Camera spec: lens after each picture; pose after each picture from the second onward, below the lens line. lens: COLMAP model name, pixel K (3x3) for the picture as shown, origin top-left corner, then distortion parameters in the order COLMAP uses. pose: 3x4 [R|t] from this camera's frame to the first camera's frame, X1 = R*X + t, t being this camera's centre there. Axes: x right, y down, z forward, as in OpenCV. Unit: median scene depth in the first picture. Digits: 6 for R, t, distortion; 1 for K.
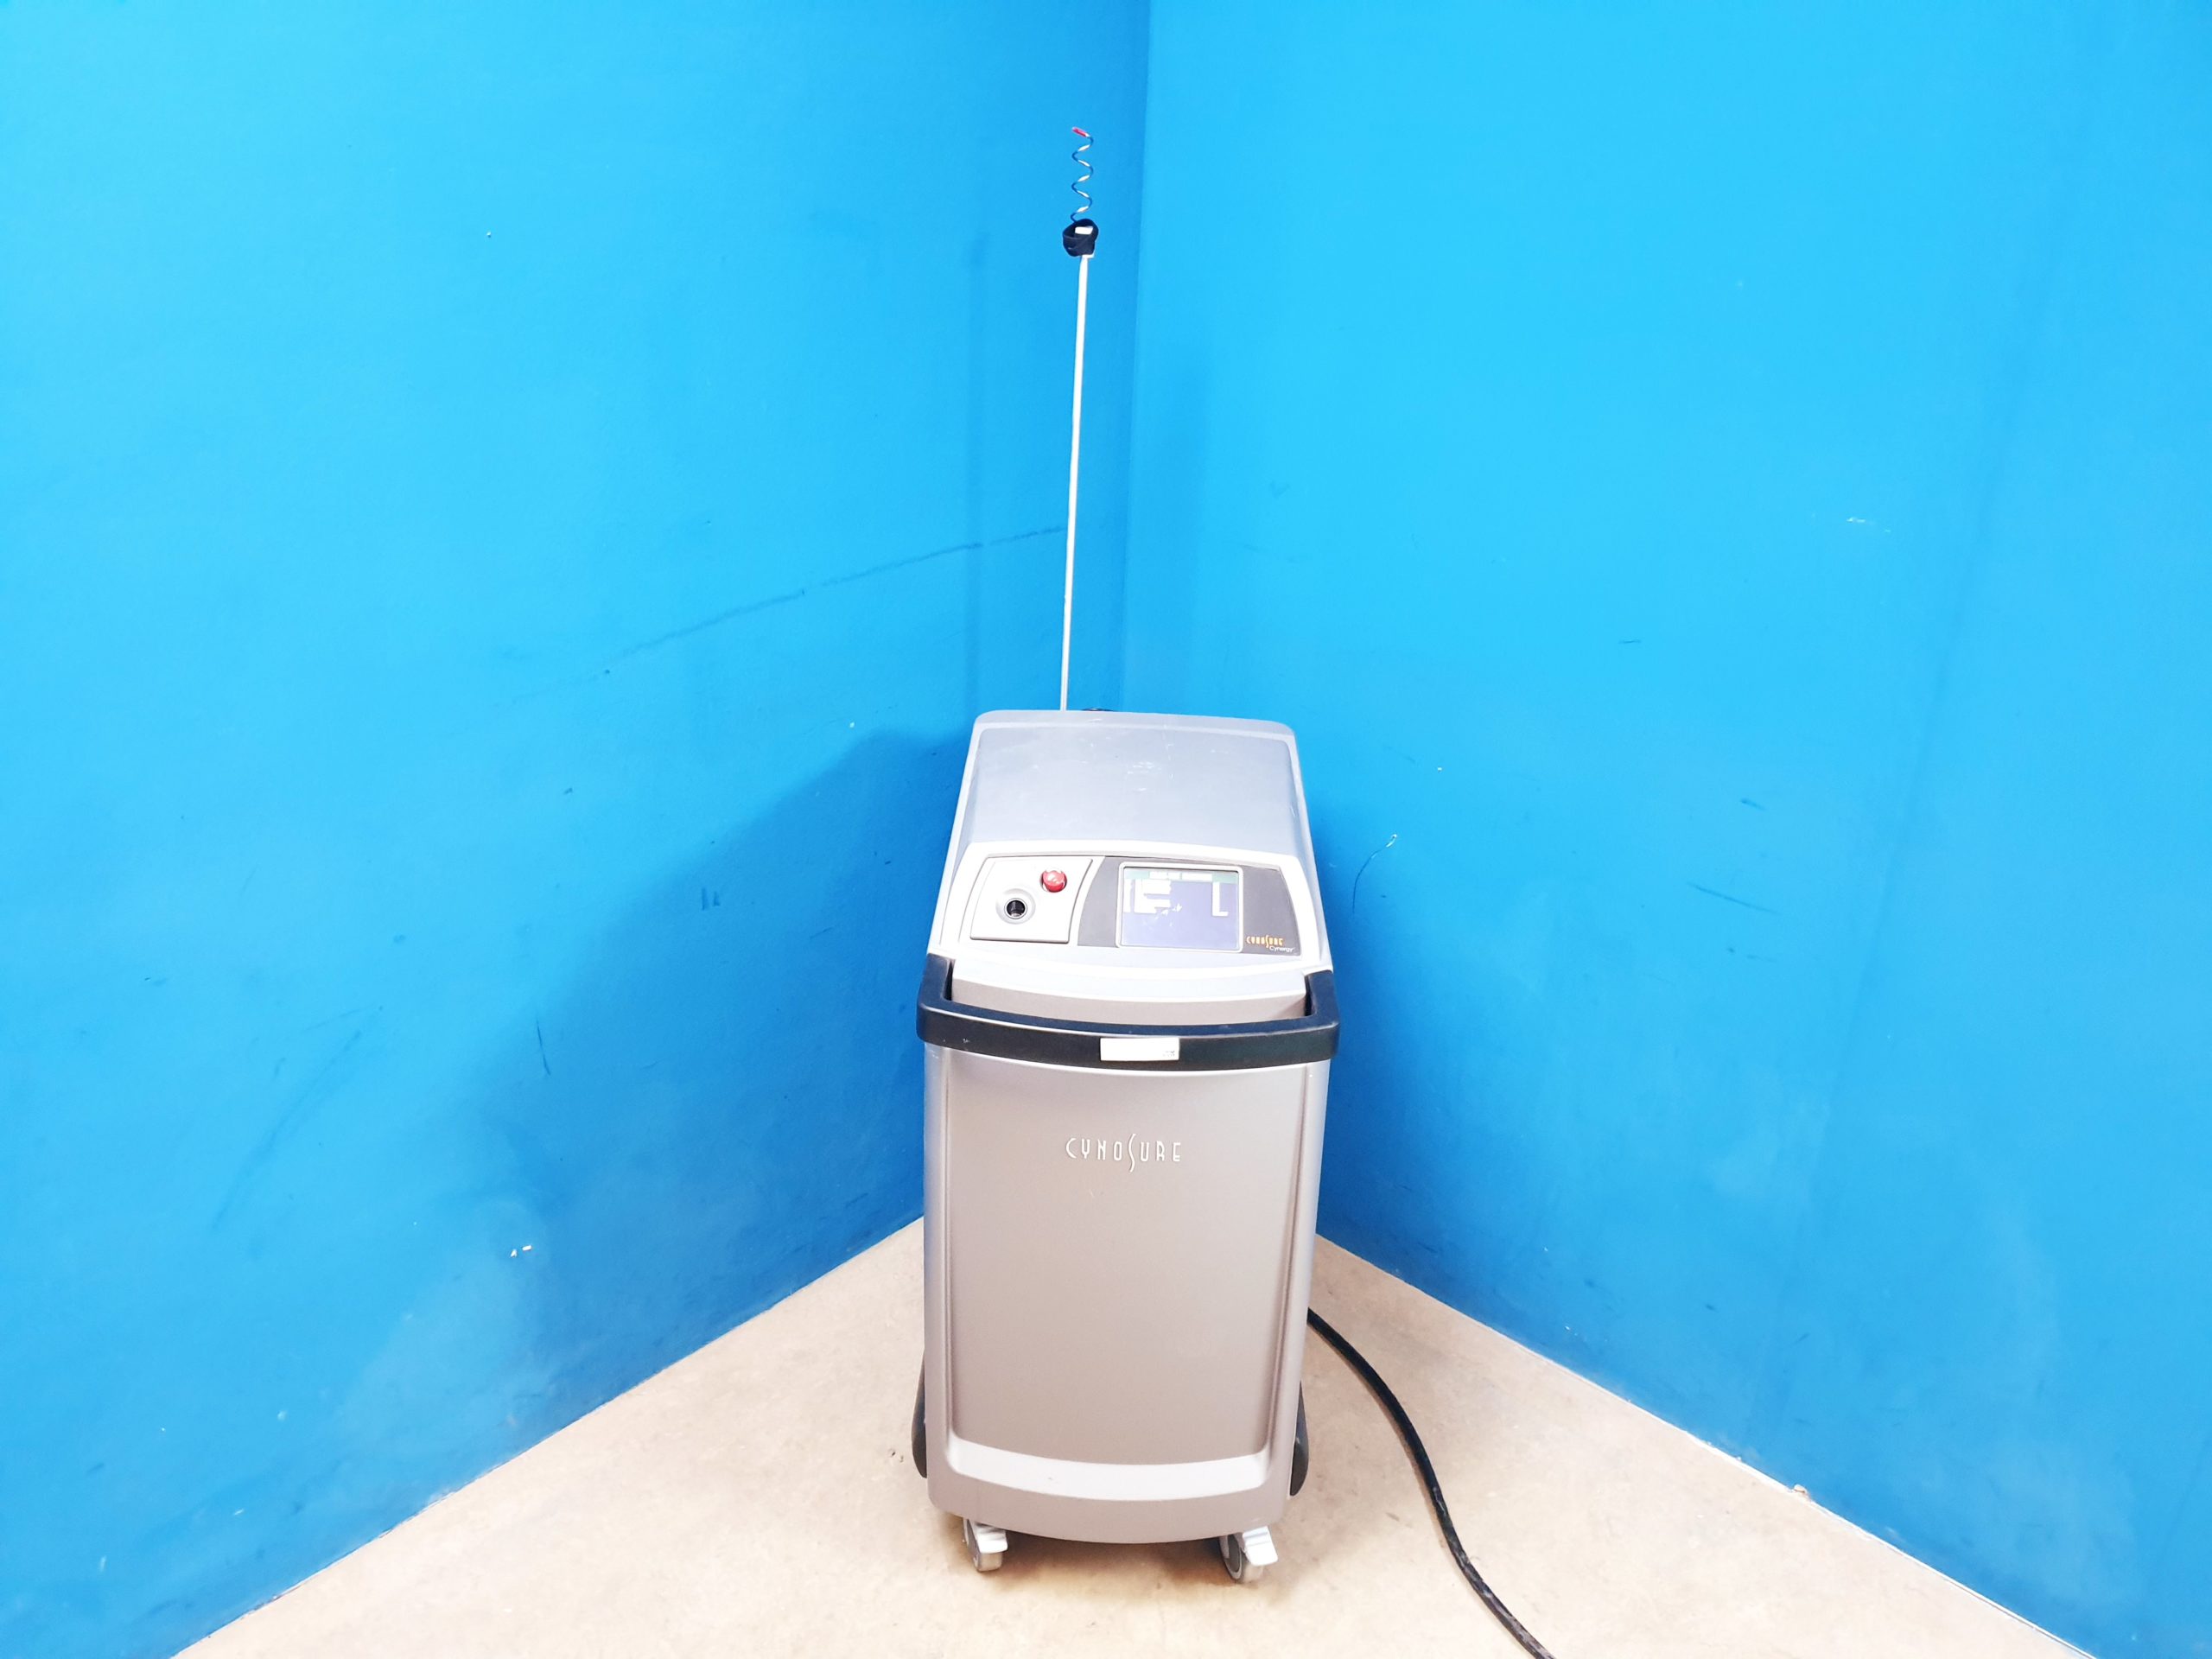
lens RADIAL K [[1739.4, 0, 1084.0], [0, 1739.4, 841.6], [0, 0, 1]] dist [-0.018877, 0.042618]
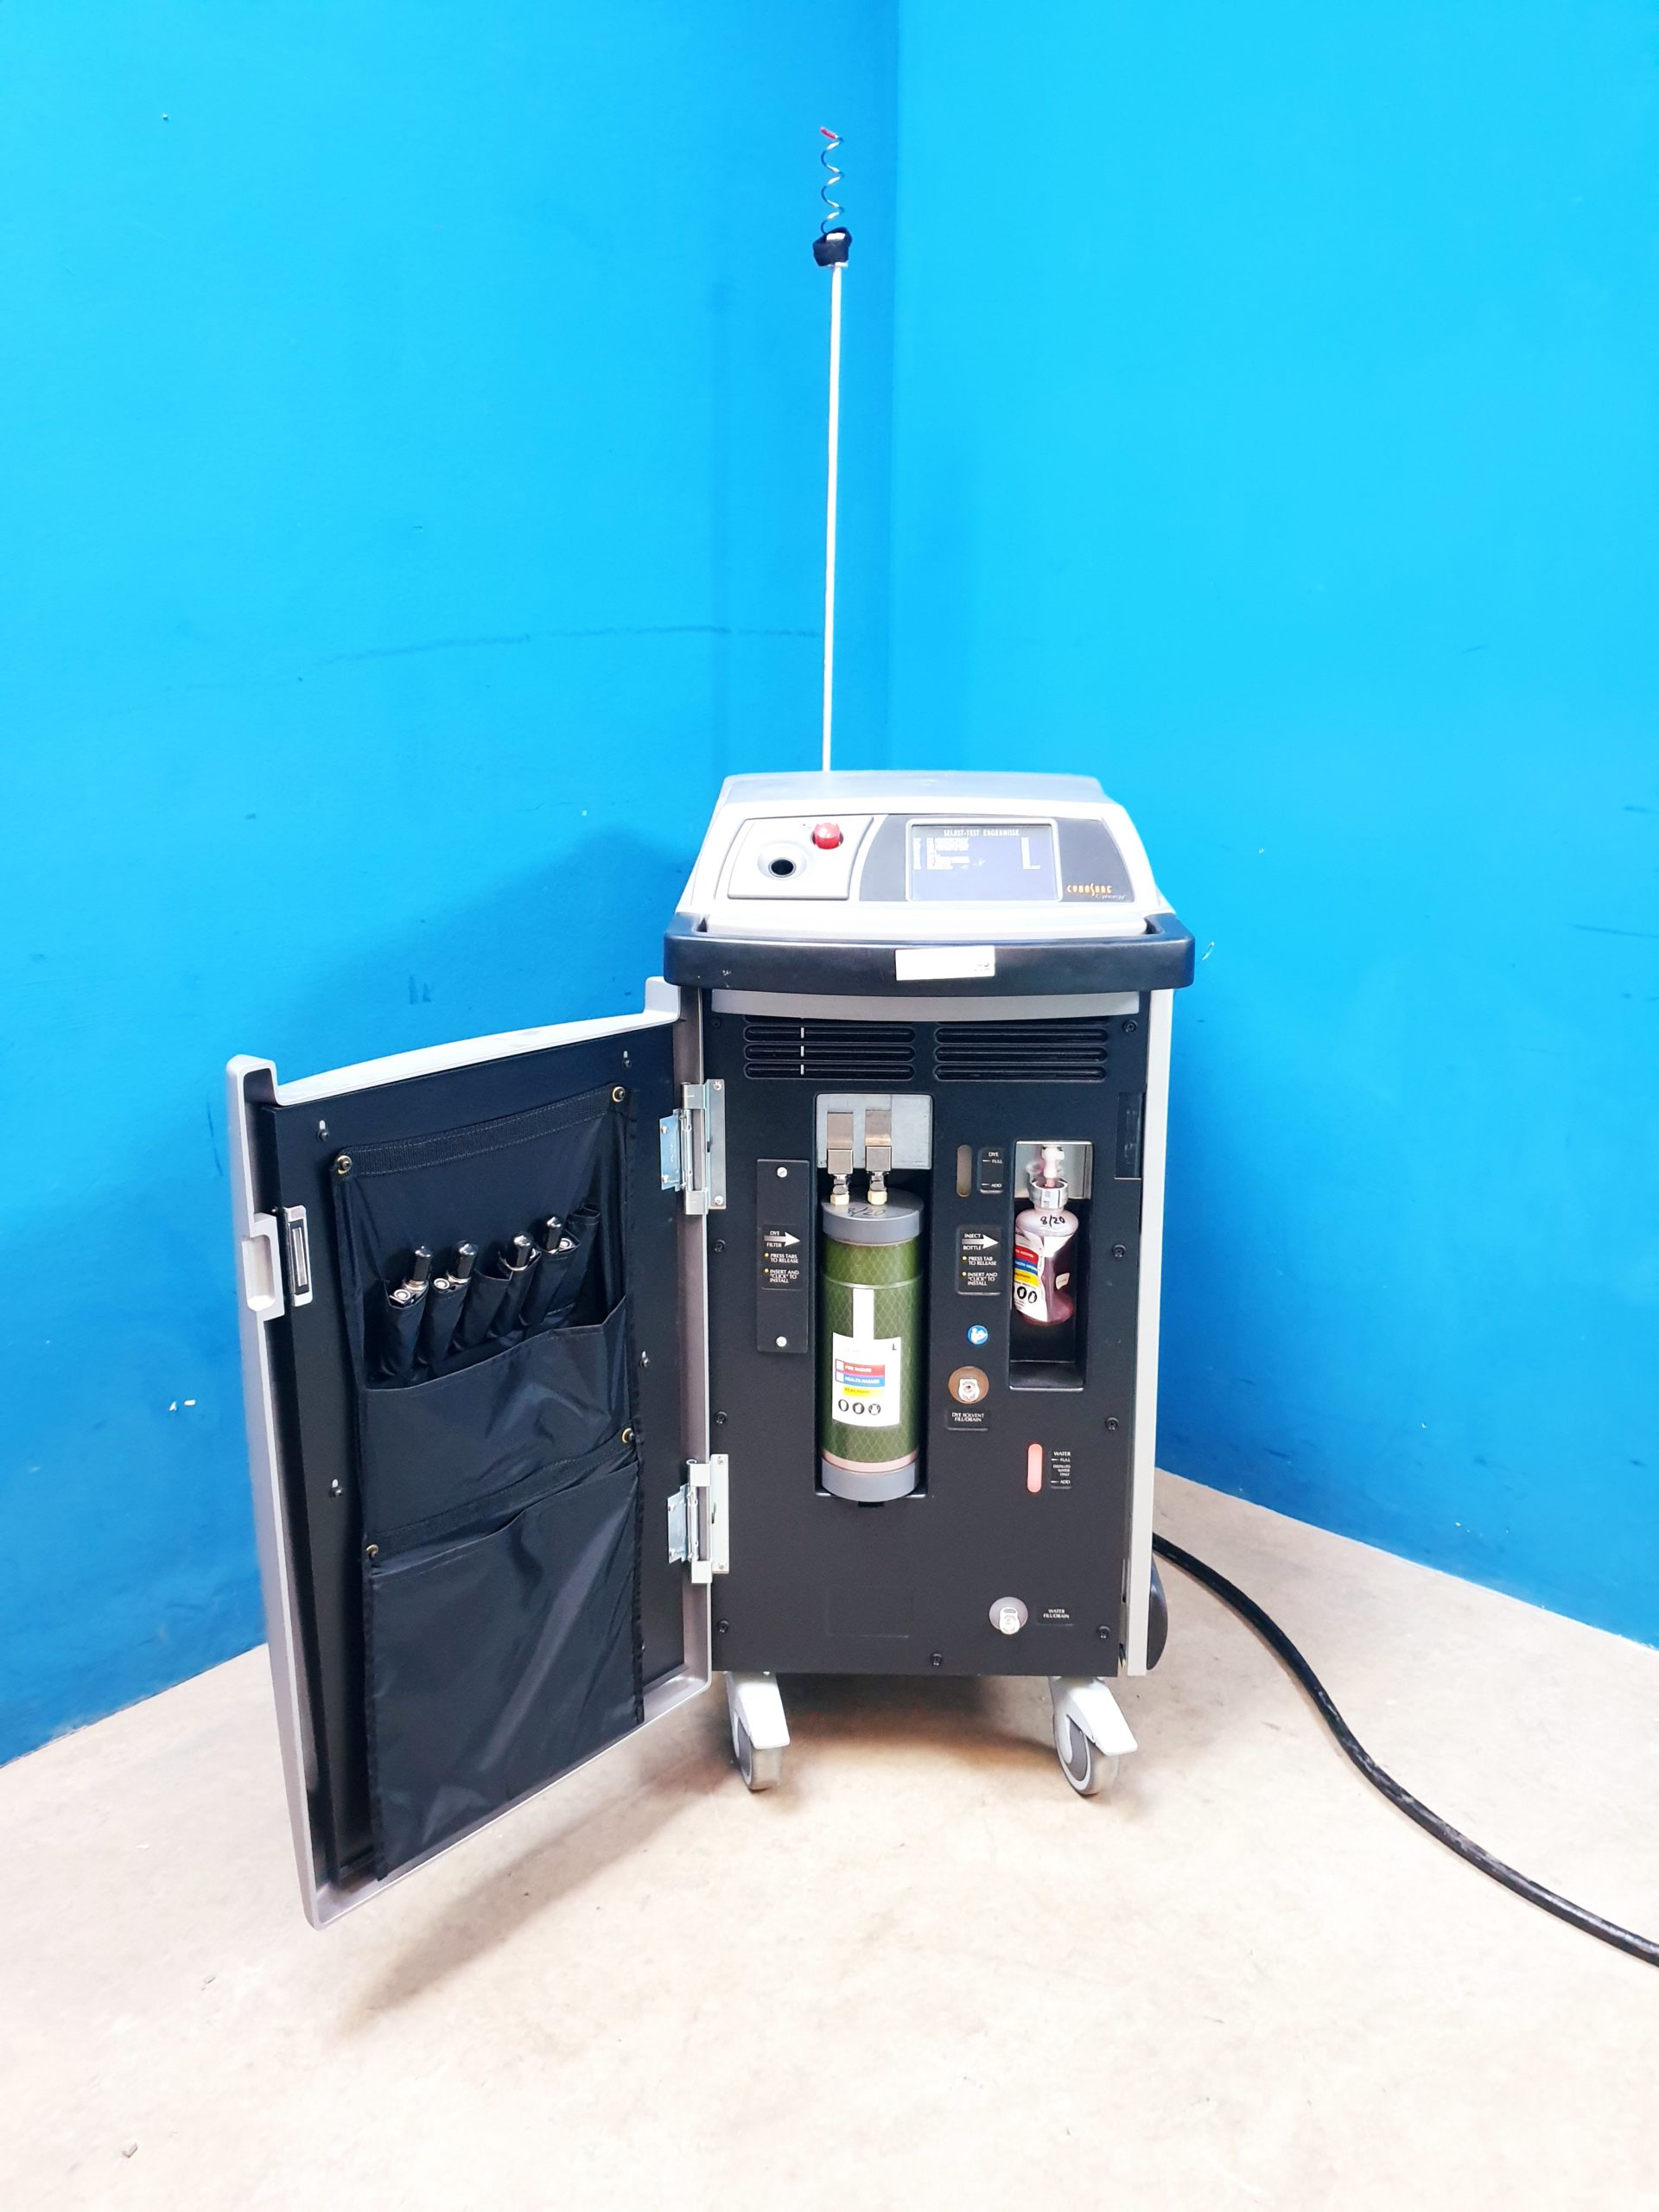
lens RADIAL K [[1739.4, 0, 828.3], [0, 1739.4, 1092.2], [0, 0, 1]] dist [-0.018877, 0.042618]
pose [[0.999593, -0.028274, 0.003698, -0.019682], [0.028495, 0.985553, -0.166954, 0.234201], [0.001076, 0.166991, 0.985958, 0.171902]]
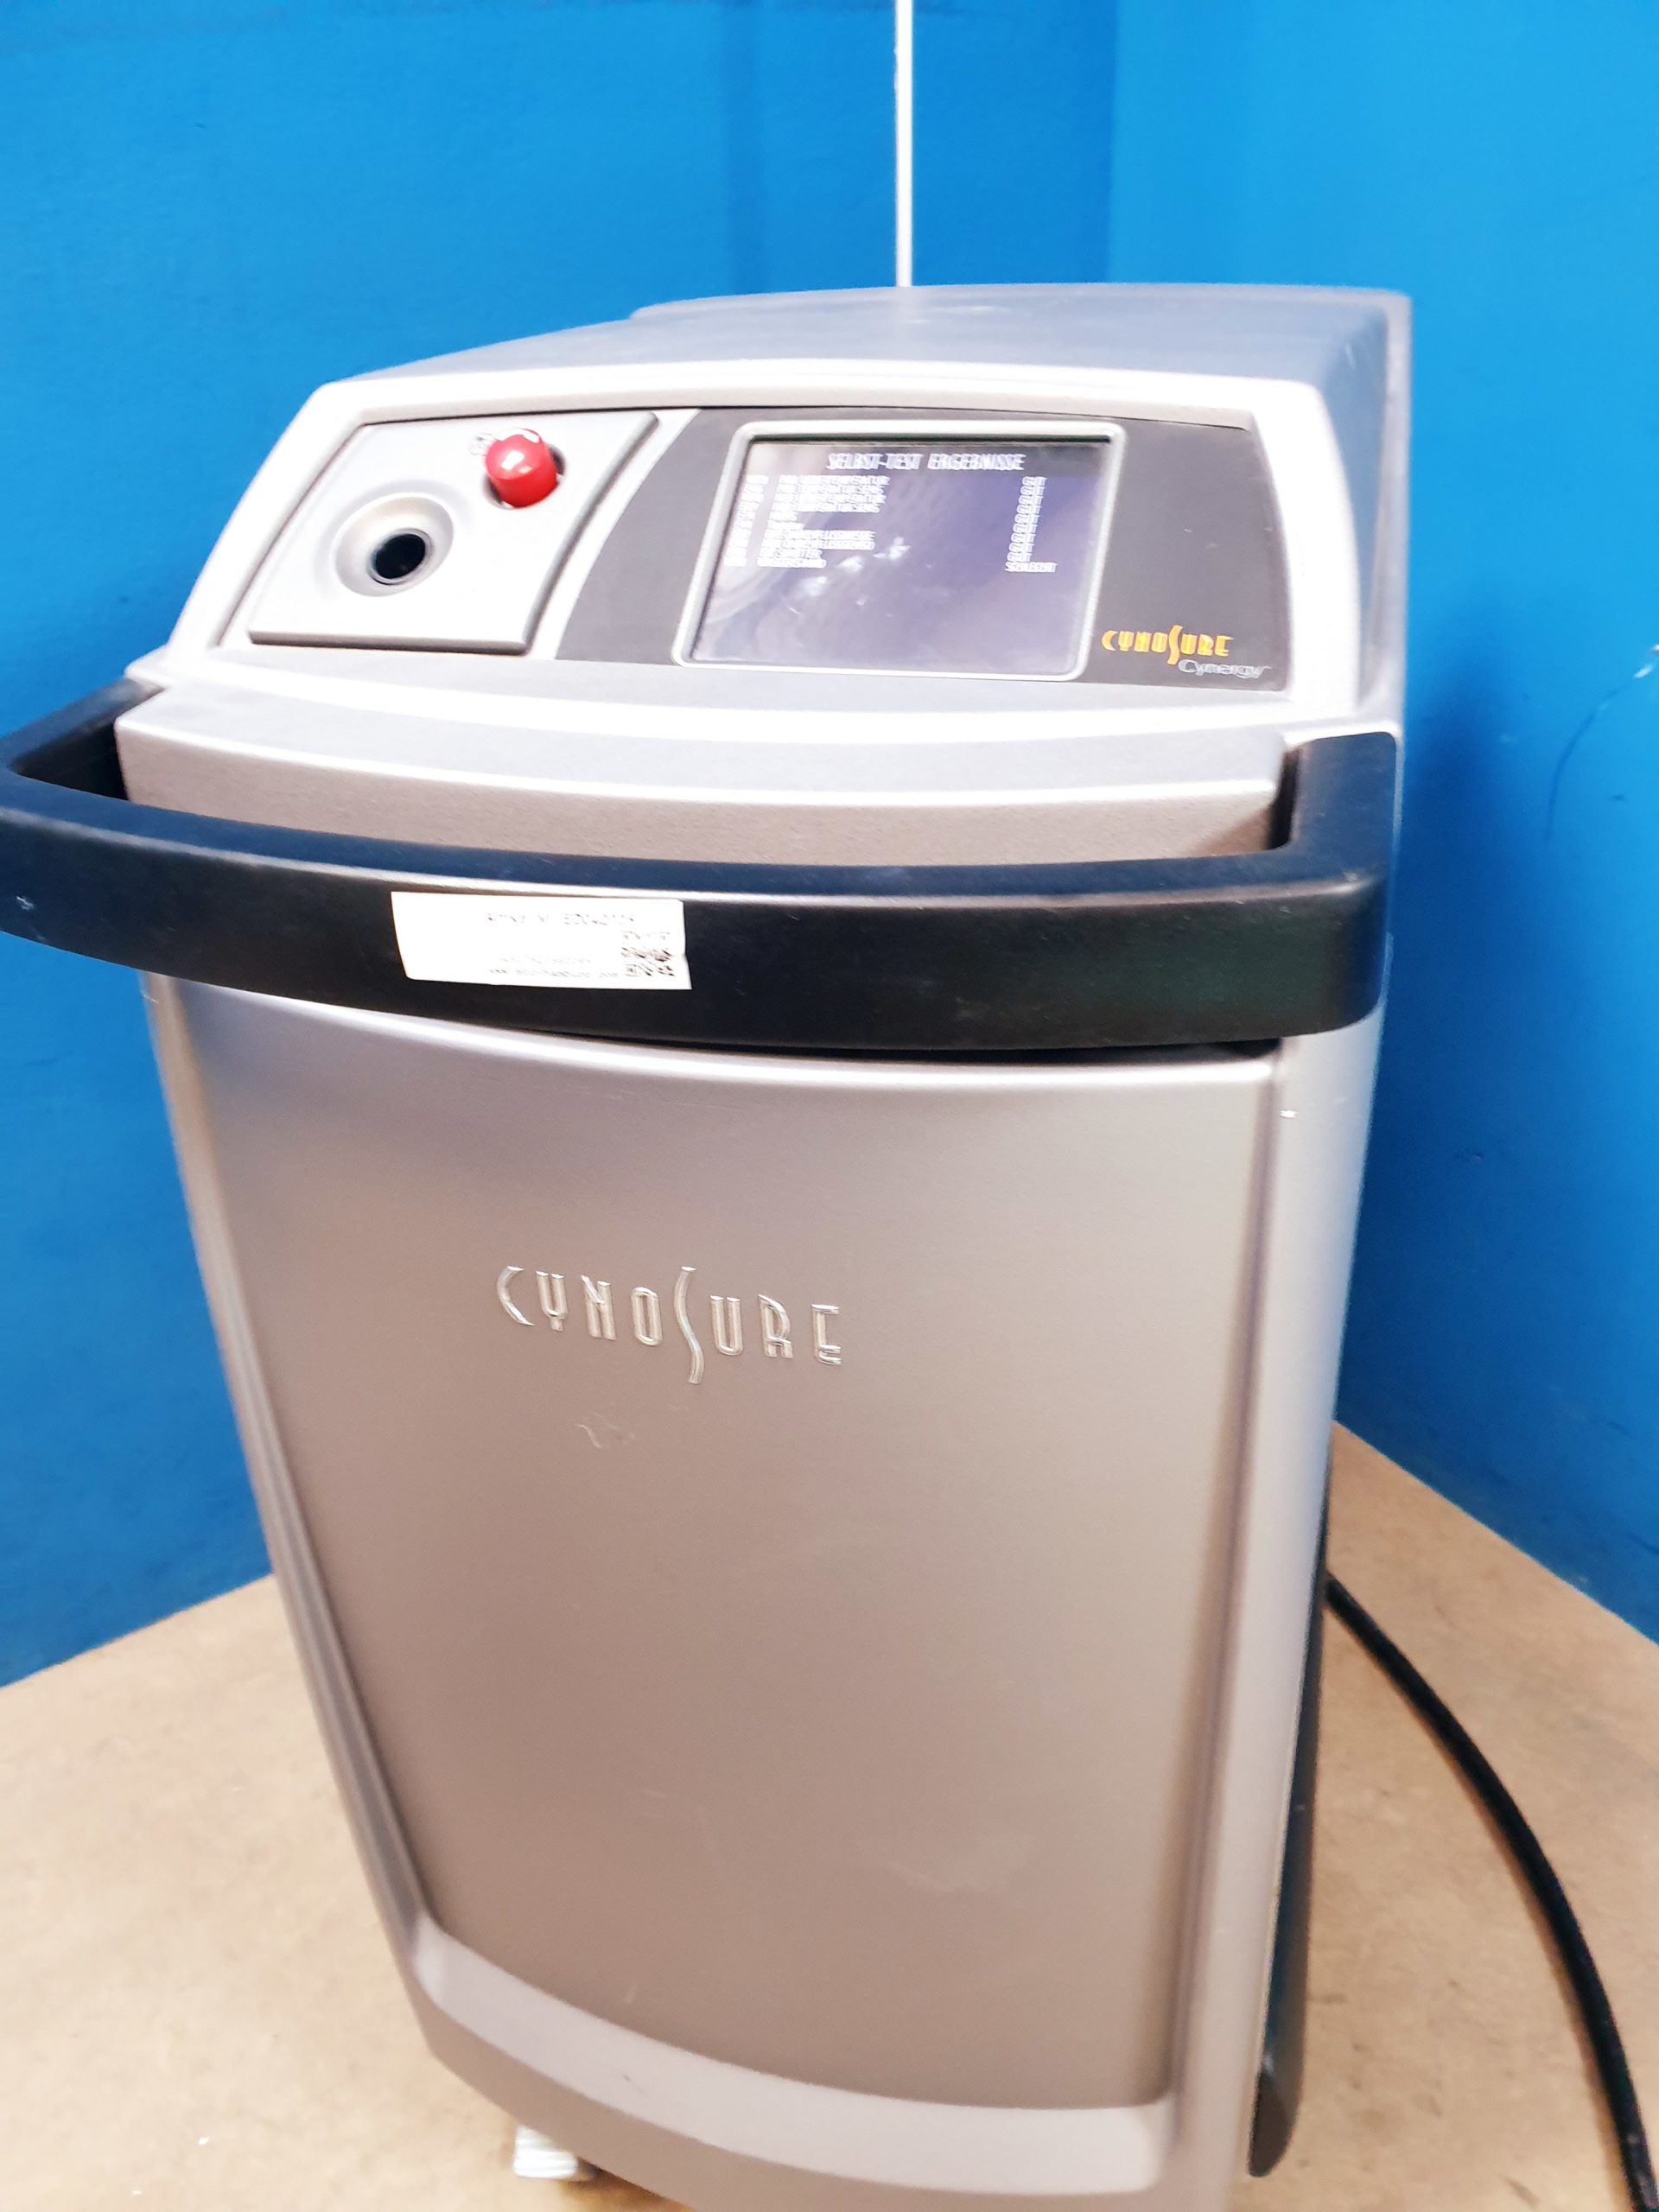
lens RADIAL K [[1739.4, 0, 869.1], [0, 1739.4, 1134.0], [0, 0, 1]] dist [-0.018877, 0.042618]
pose [[0.971205, 0.063483, -0.229634, 0.105530], [-0.040286, 0.993726, 0.104334, 0.090406], [0.234816, -0.092079, 0.967669, 0.579072]]
